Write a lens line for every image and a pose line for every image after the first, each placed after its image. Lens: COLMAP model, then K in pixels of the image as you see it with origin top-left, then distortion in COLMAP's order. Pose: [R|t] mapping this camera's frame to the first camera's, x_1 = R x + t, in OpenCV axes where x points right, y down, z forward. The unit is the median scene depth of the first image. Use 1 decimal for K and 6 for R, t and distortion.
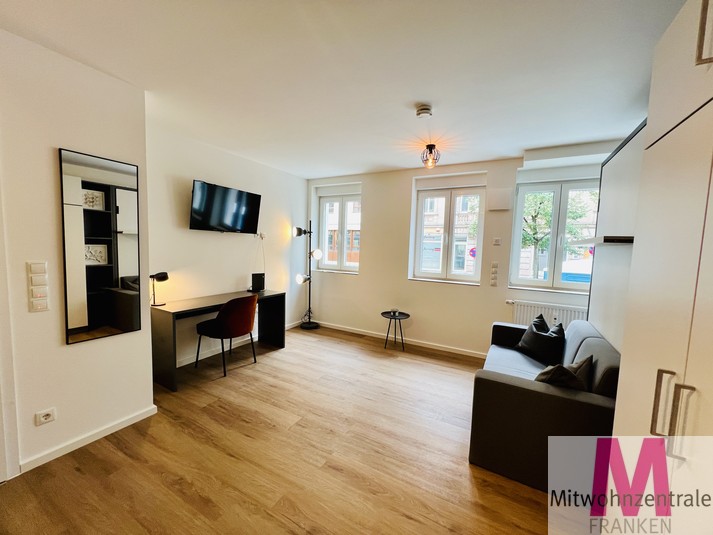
lens RADIAL K [[286.9, 0, 357.5], [0, 286.9, 268.3], [0, 0, 1]] dist [-0.002180, 0.000499]
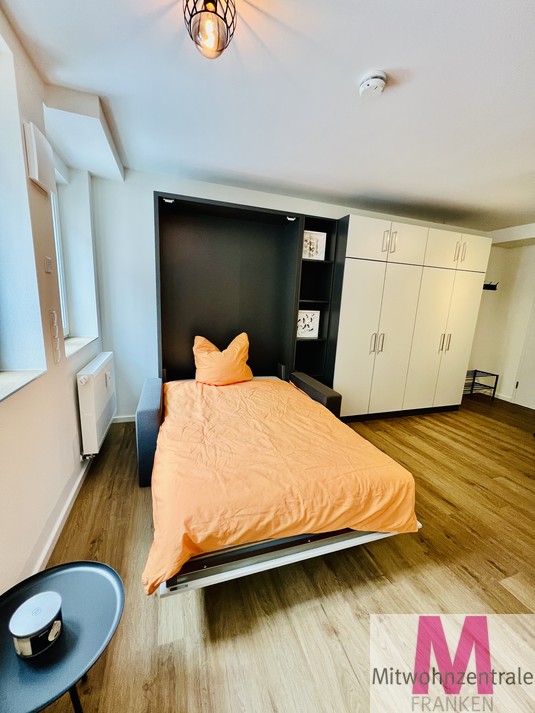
lens RADIAL K [[286.9, 0, 266.2], [0, 286.9, 355.5], [0, 0, 1]] dist [-0.002180, 0.000499]
pose [[-0.737459, -0.196146, 0.646282, -0.097336], [-0.017119, 0.962021, 0.272439, -0.100679], [-0.675175, 0.189849, -0.712809, 1.322202]]
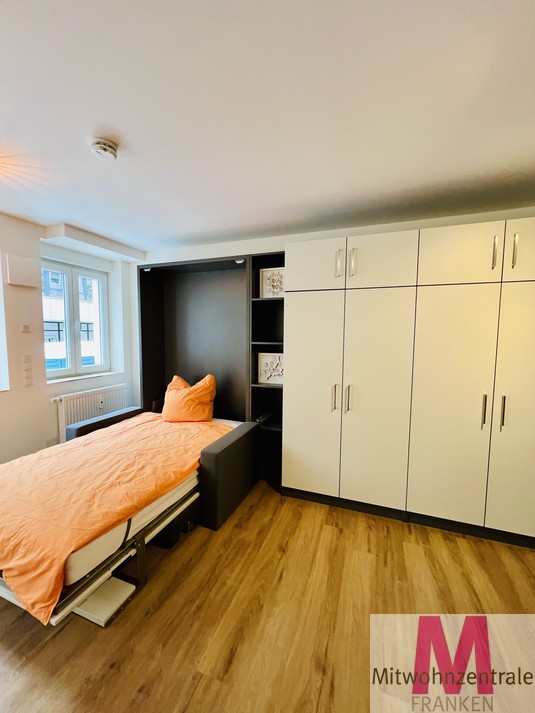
lens RADIAL K [[286.9, 0, 265.2], [0, 286.9, 358.0], [0, 0, 1]] dist [-0.002180, 0.000499]
pose [[-0.140990, -0.115058, 0.983302, -0.423942], [0.066339, 0.989893, 0.125341, -0.079397], [-0.987786, 0.082903, -0.131932, 0.568535]]
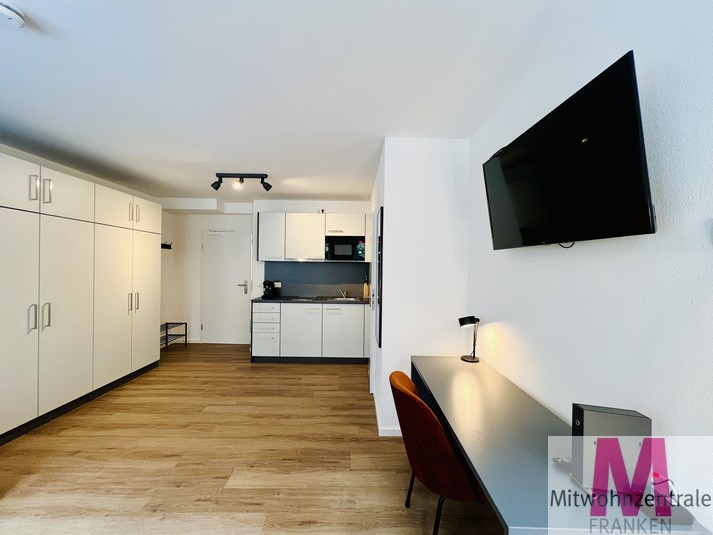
lens RADIAL K [[286.9, 0, 355.9], [0, 286.9, 268.5], [0, 0, 1]] dist [-0.002180, 0.000499]
pose [[-0.872225, -0.041233, -0.487364, -0.079264], [-0.079534, 0.995135, 0.058148, -0.113401], [0.482595, 0.089480, -0.871261, 1.390588]]
